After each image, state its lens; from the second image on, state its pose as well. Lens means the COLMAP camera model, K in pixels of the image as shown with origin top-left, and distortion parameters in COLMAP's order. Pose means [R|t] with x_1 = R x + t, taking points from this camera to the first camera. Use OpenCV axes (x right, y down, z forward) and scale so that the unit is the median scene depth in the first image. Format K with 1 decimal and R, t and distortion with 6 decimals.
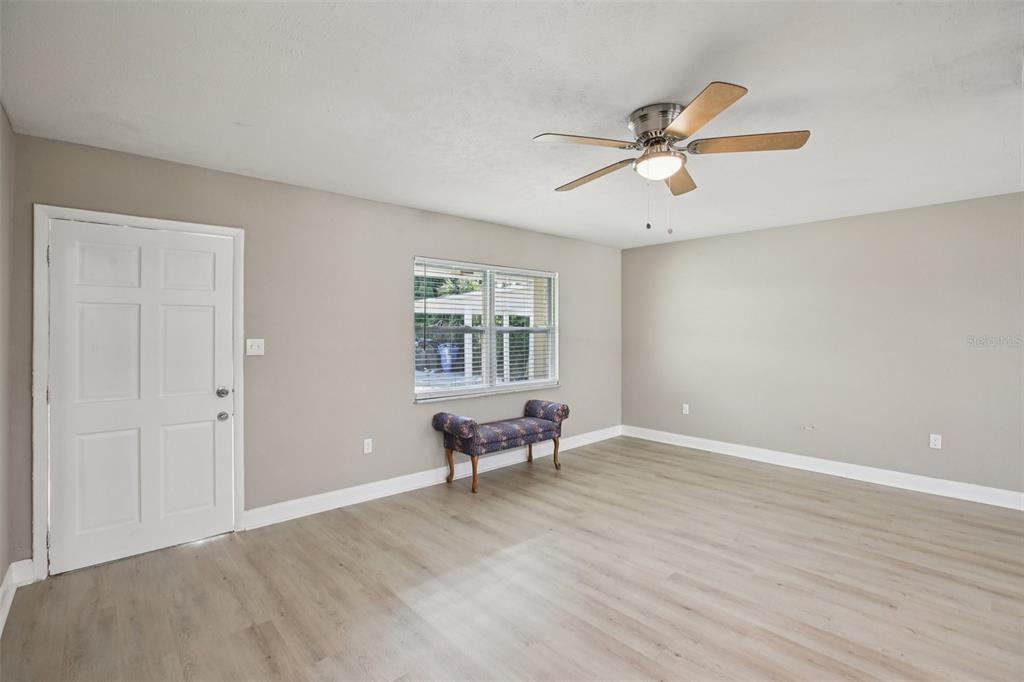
lens RADIAL K [[471.6, 0, 510.0], [0, 471.6, 329.1], [0, 0, 1]] dist [-0.057372, 0.019350]
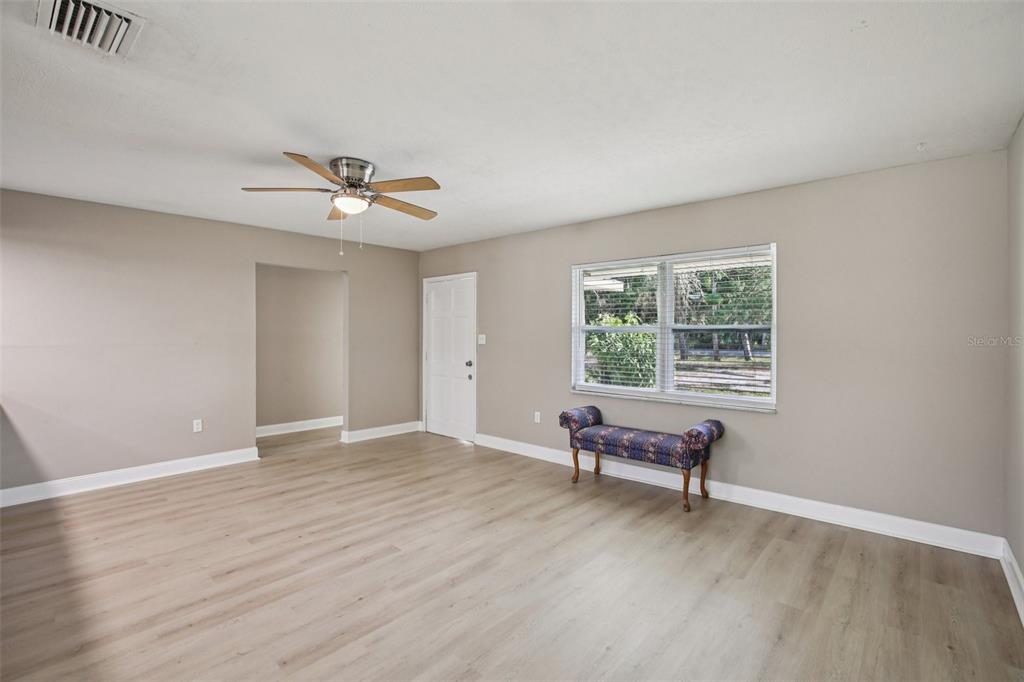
lens RADIAL K [[471.6, 0, 510.0], [0, 471.6, 329.1], [0, 0, 1]] dist [-0.057372, 0.019350]
pose [[0.106310, -0.004664, -0.994322, 1.236143], [0.000097, 0.999989, -0.004681, 0.009385], [0.994333, 0.000401, 0.106310, 0.953459]]
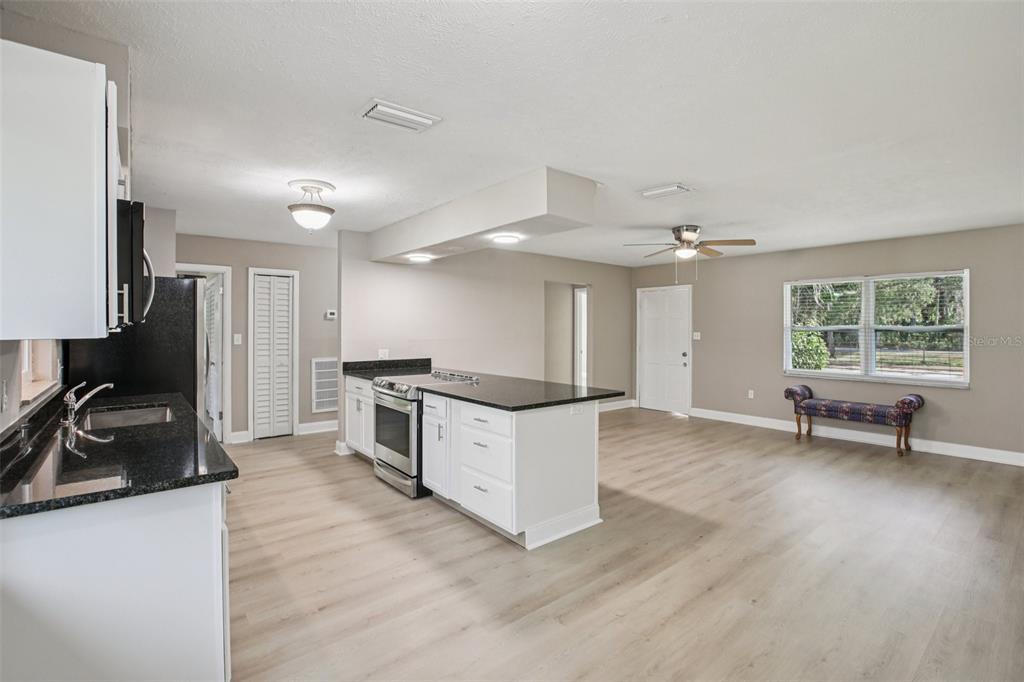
lens RADIAL K [[474.7, 0, 507.6], [0, 474.7, 326.5], [0, 0, 1]] dist [-0.059569, 0.027135]
pose [[-0.051099, -0.001820, -0.998692, 1.838476], [-0.001442, 0.999997, -0.001748, -0.001887], [0.998693, 0.001351, -0.051101, 0.209326]]
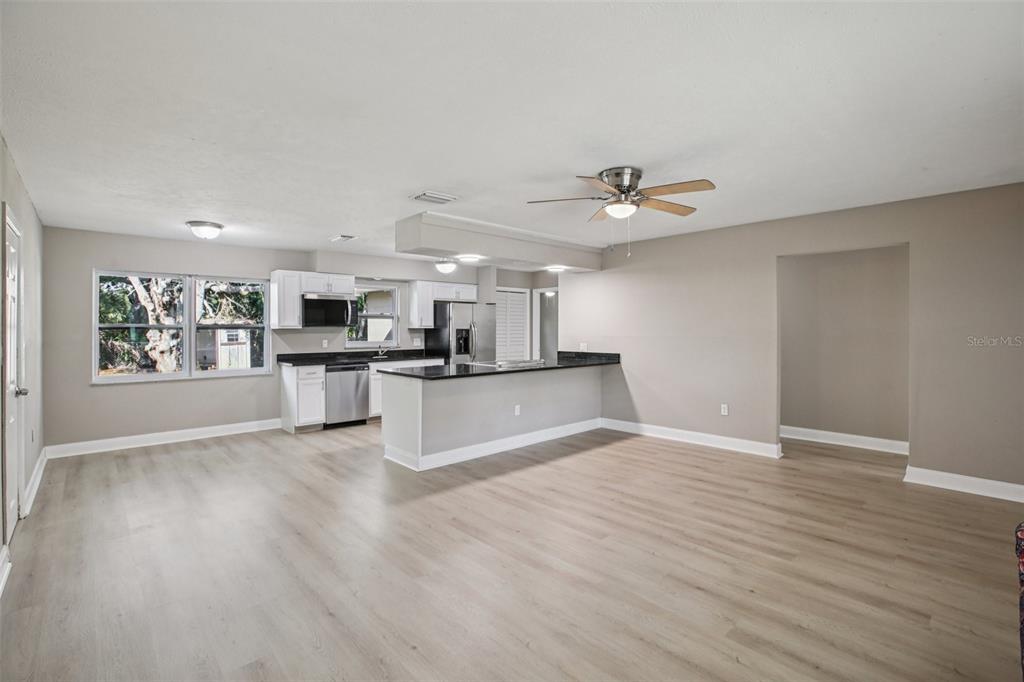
lens RADIAL K [[474.7, 0, 507.6], [0, 474.7, 326.5], [0, 0, 1]] dist [-0.059569, 0.027135]
pose [[-0.999970, 0.002840, -0.007272, 0.495057], [0.002866, 0.999990, -0.003542, 0.011275], [0.007262, -0.003562, -0.999967, 1.788949]]
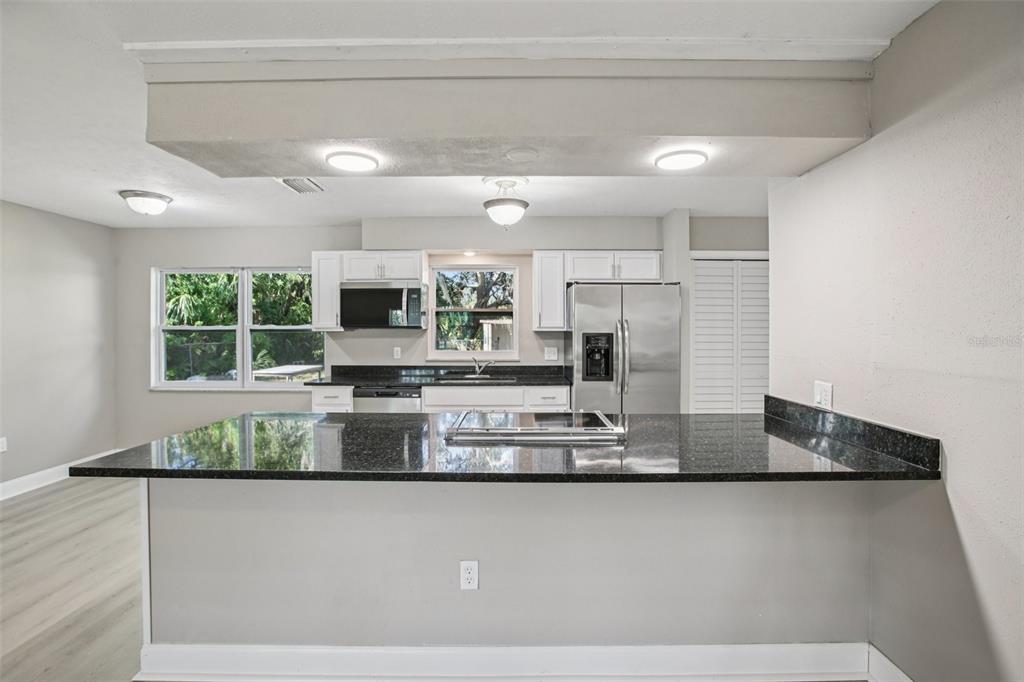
lens RADIAL K [[471.6, 0, 510.0], [0, 471.6, 329.1], [0, 0, 1]] dist [-0.057372, 0.019350]
pose [[-0.738389, -0.000485, 0.674375, 0.024629], [0.001792, 0.999995, 0.002681, 0.000551], [-0.674372, 0.003188, -0.738385, 0.470702]]
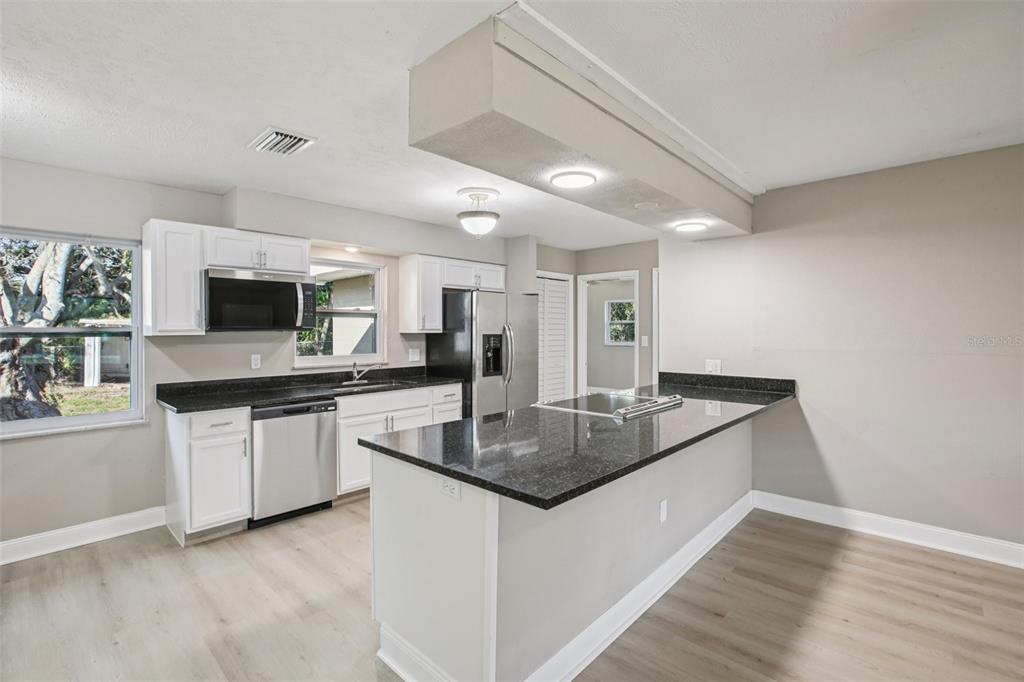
lens RADIAL K [[471.6, 0, 510.0], [0, 471.6, 329.1], [0, 0, 1]] dist [-0.057372, 0.019350]
pose [[-0.996620, 0.001469, -0.082138, 0.770809], [0.001329, 0.999998, 0.001762, -0.004012], [0.082141, 0.001647, -0.996619, 0.843904]]
